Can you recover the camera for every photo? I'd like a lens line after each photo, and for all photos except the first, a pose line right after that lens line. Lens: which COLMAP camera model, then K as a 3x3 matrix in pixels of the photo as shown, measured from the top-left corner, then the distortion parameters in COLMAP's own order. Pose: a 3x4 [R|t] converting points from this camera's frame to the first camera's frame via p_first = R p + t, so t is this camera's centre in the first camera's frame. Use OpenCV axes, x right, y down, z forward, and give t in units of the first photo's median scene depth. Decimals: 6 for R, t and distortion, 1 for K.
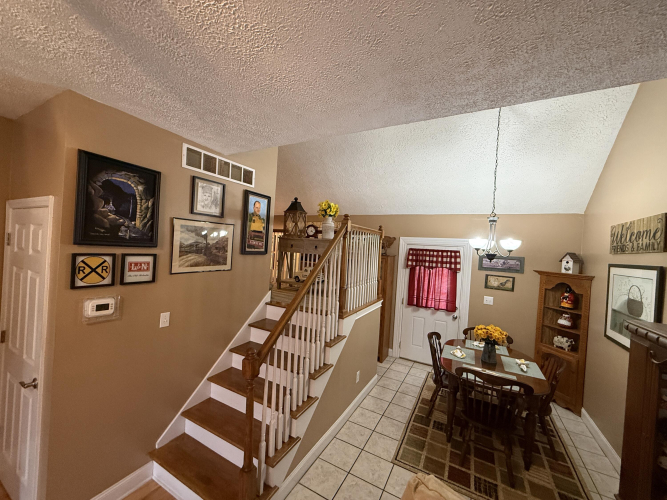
lens RADIAL K [[264.8, 0, 333.3], [0, 264.8, 251.9], [0, 0, 1]] dist [0.001554, -0.000646]
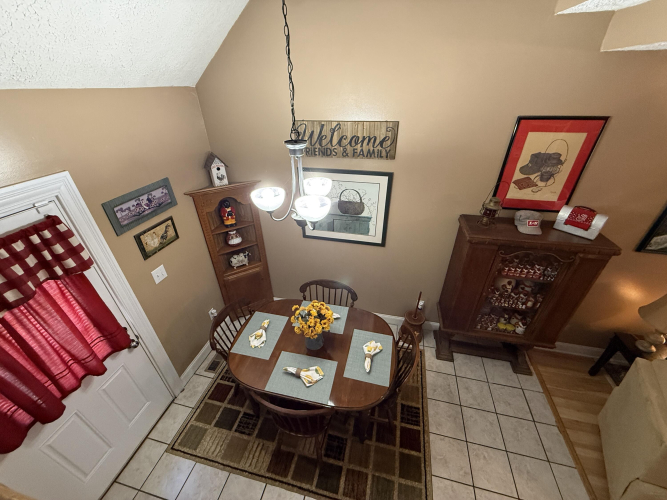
lens RADIAL K [[264.8, 0, 333.3], [0, 264.8, 250.7], [0, 0, 1]] dist [0.001554, -0.000646]
pose [[-0.261888, -0.564140, 0.783046, 0.117983], [0.004712, 0.810607, 0.585572, -0.219776], [-0.965087, 0.157044, -0.209630, 0.964530]]
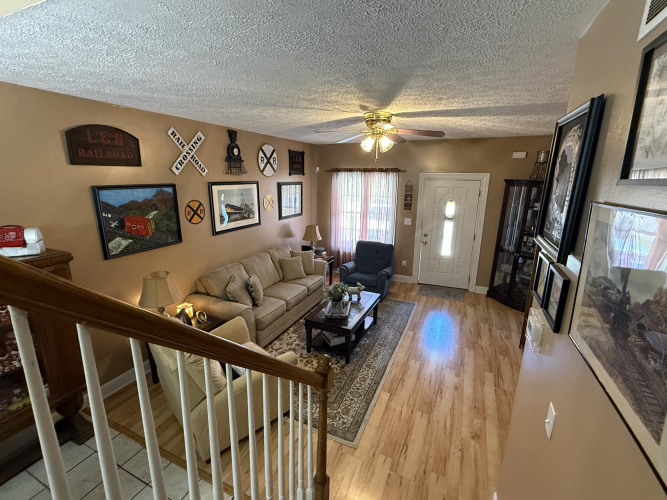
lens RADIAL K [[301.4, 0, 335.3], [0, 301.4, 250.0], [0, 0, 1]] dist [0.000122, -0.000055]
pose [[-0.995043, -0.050576, -0.085620, -0.129409], [-0.070256, 0.966886, 0.245346, -0.092798], [0.070376, 0.250145, -0.965647, 0.926635]]
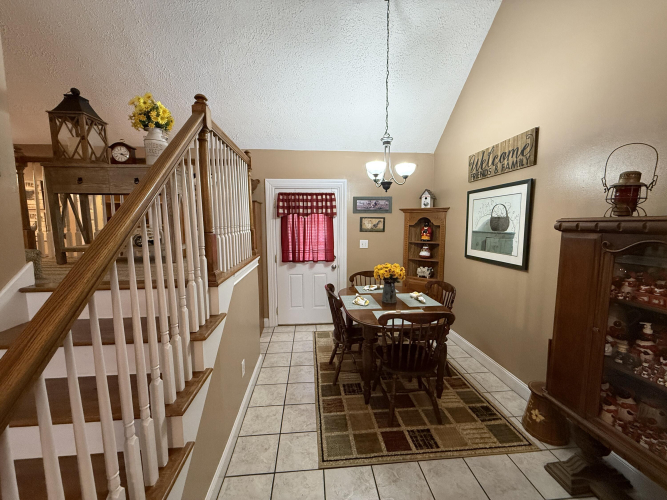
lens RADIAL K [[264.8, 0, 331.7], [0, 264.8, 250.8], [0, 0, 1]] dist [0.001554, -0.000646]
pose [[0.834434, -0.121194, 0.537616, -0.045590], [0.062253, 0.990004, 0.126554, 0.098976], [-0.547580, -0.072133, 0.833638, 0.322981]]
